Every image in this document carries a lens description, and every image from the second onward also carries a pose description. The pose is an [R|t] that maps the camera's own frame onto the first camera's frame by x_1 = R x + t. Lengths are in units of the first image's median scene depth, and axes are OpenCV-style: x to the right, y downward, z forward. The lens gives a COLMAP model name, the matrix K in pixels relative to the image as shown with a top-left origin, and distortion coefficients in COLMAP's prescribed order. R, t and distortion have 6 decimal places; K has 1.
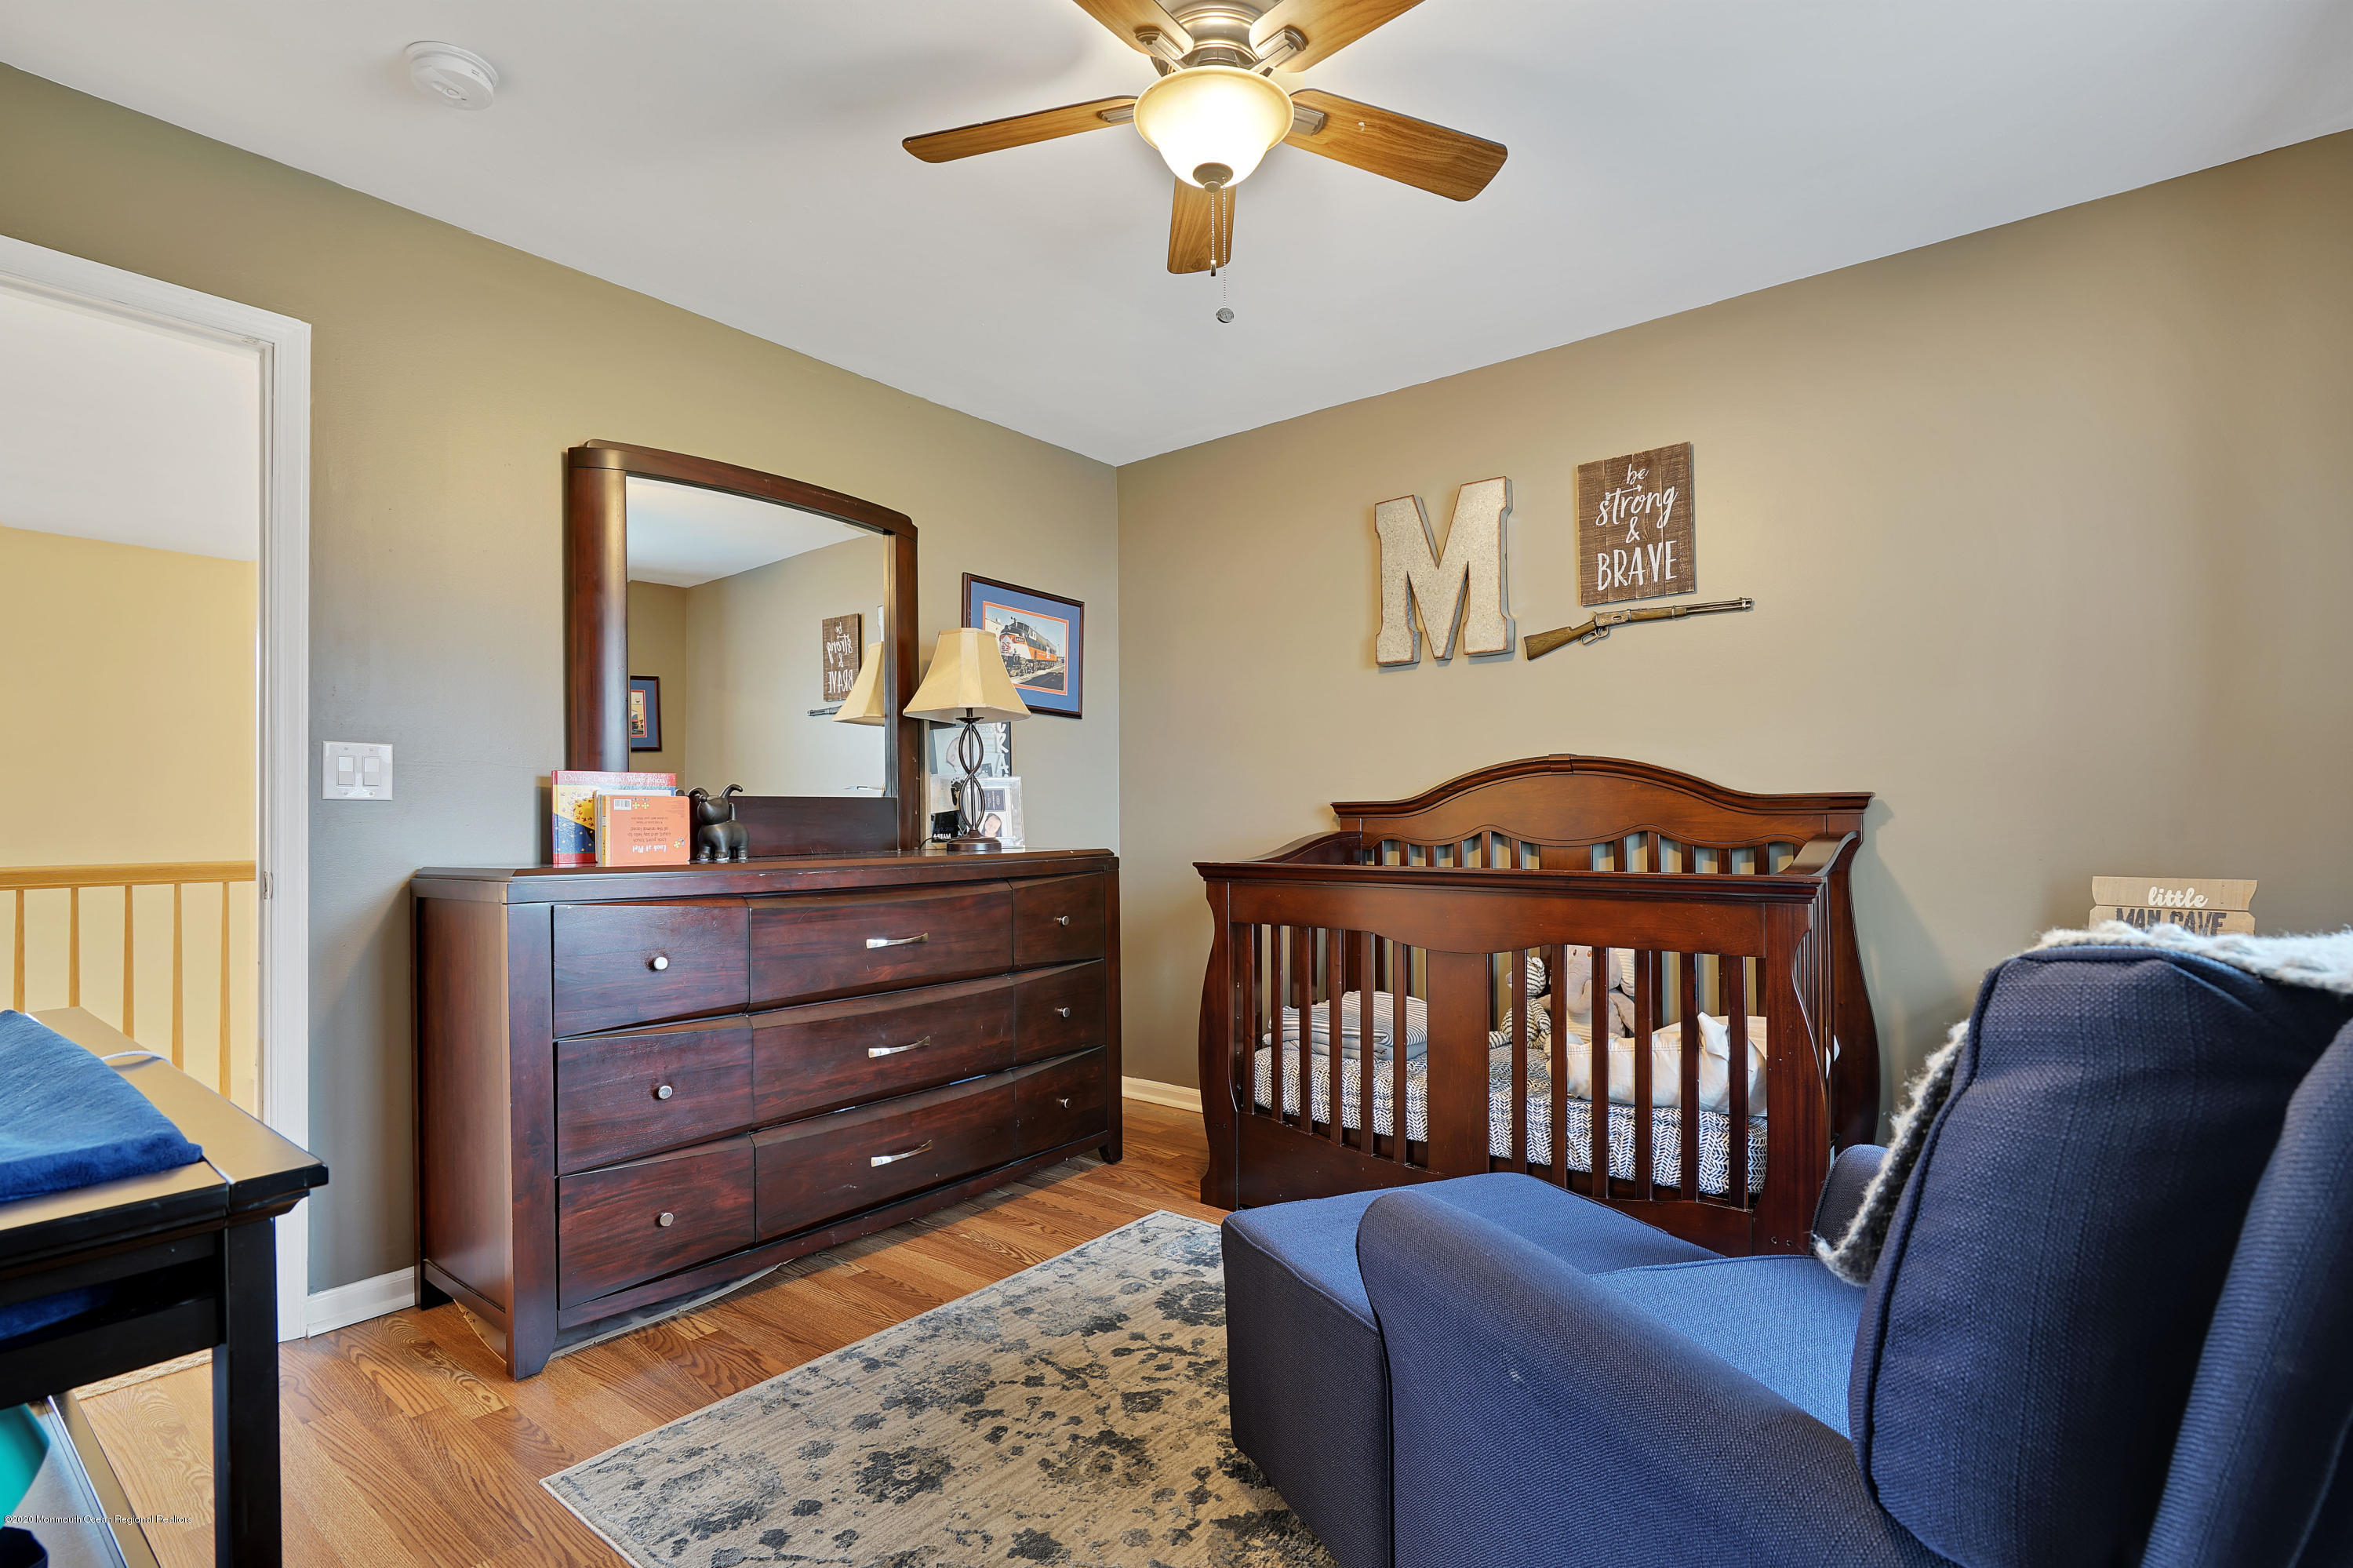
lens RADIAL K [[1107.7, 0, 1169.8], [0, 1107.7, 818.6], [0, 0, 1]] dist [-0.011947, -0.000021]
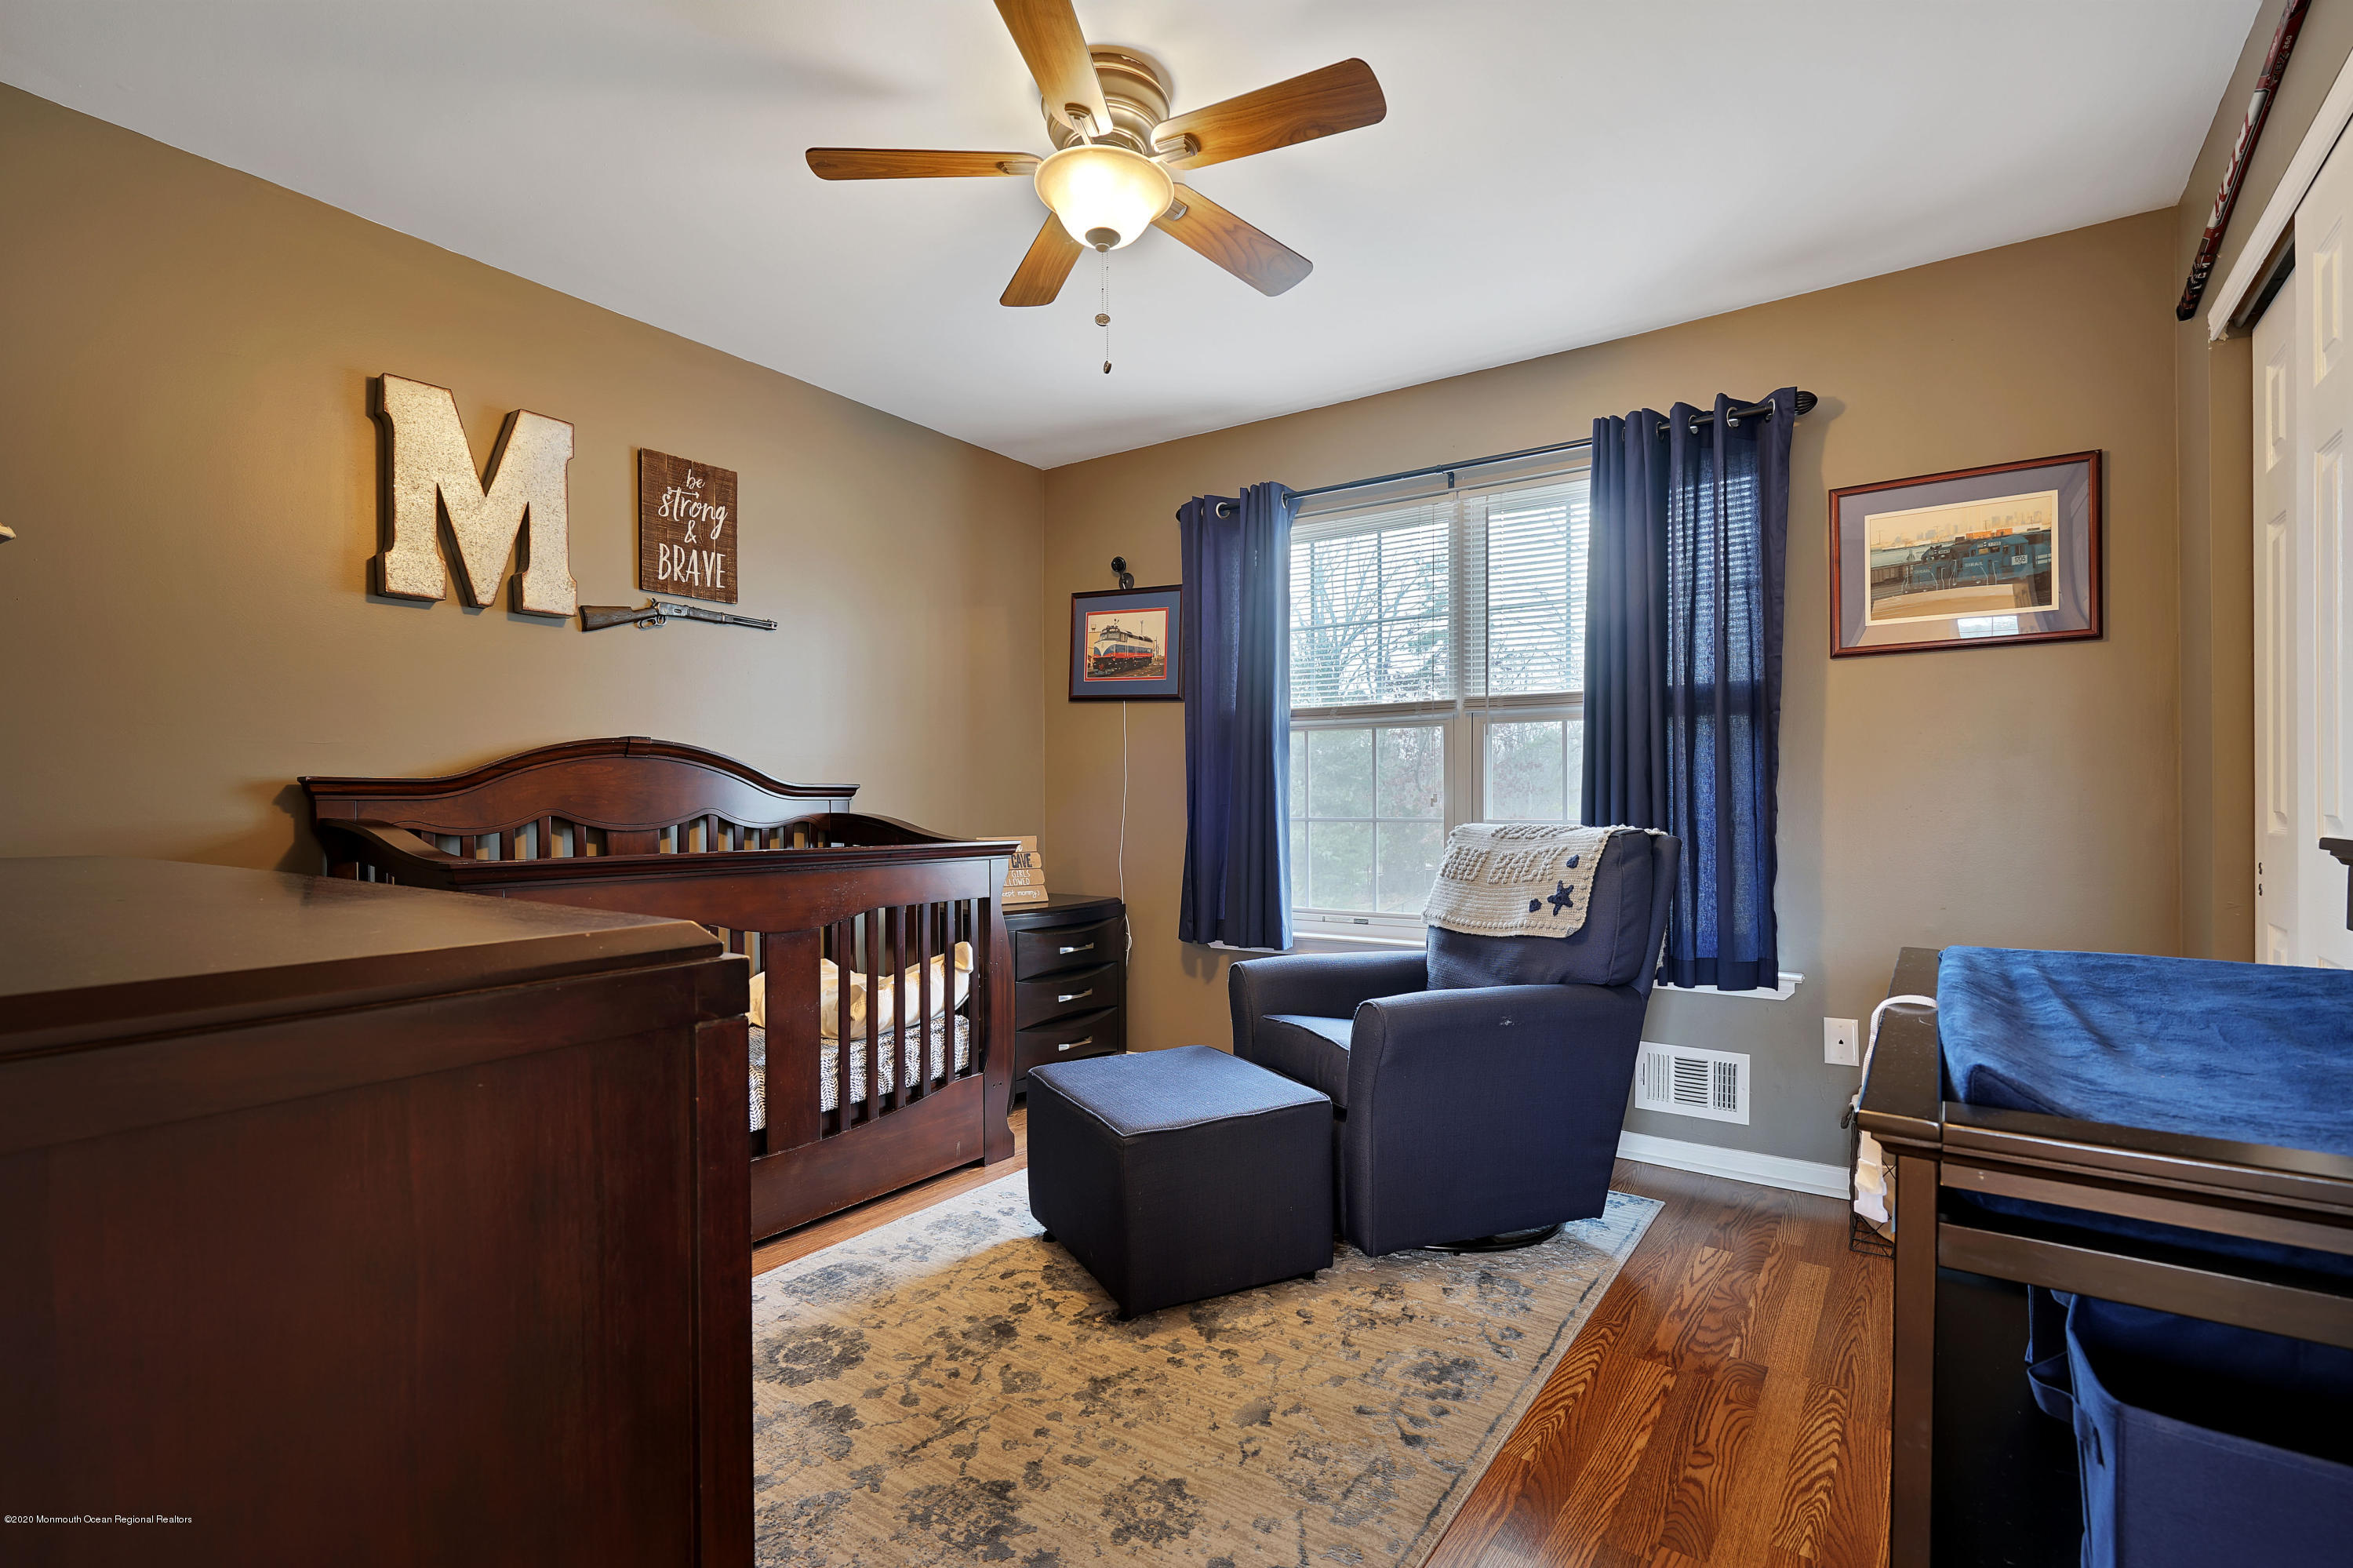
lens RADIAL K [[1091.2, 0, 1186.2], [0, 1091.2, 806.9], [0, 0, 1]] dist [-0.003435, -0.000247]
pose [[-0.071761, 0.002818, 0.997418, -0.670668], [0.002051, 0.999994, -0.002678, 0.007821], [-0.997420, 0.001854, -0.071767, 0.606042]]
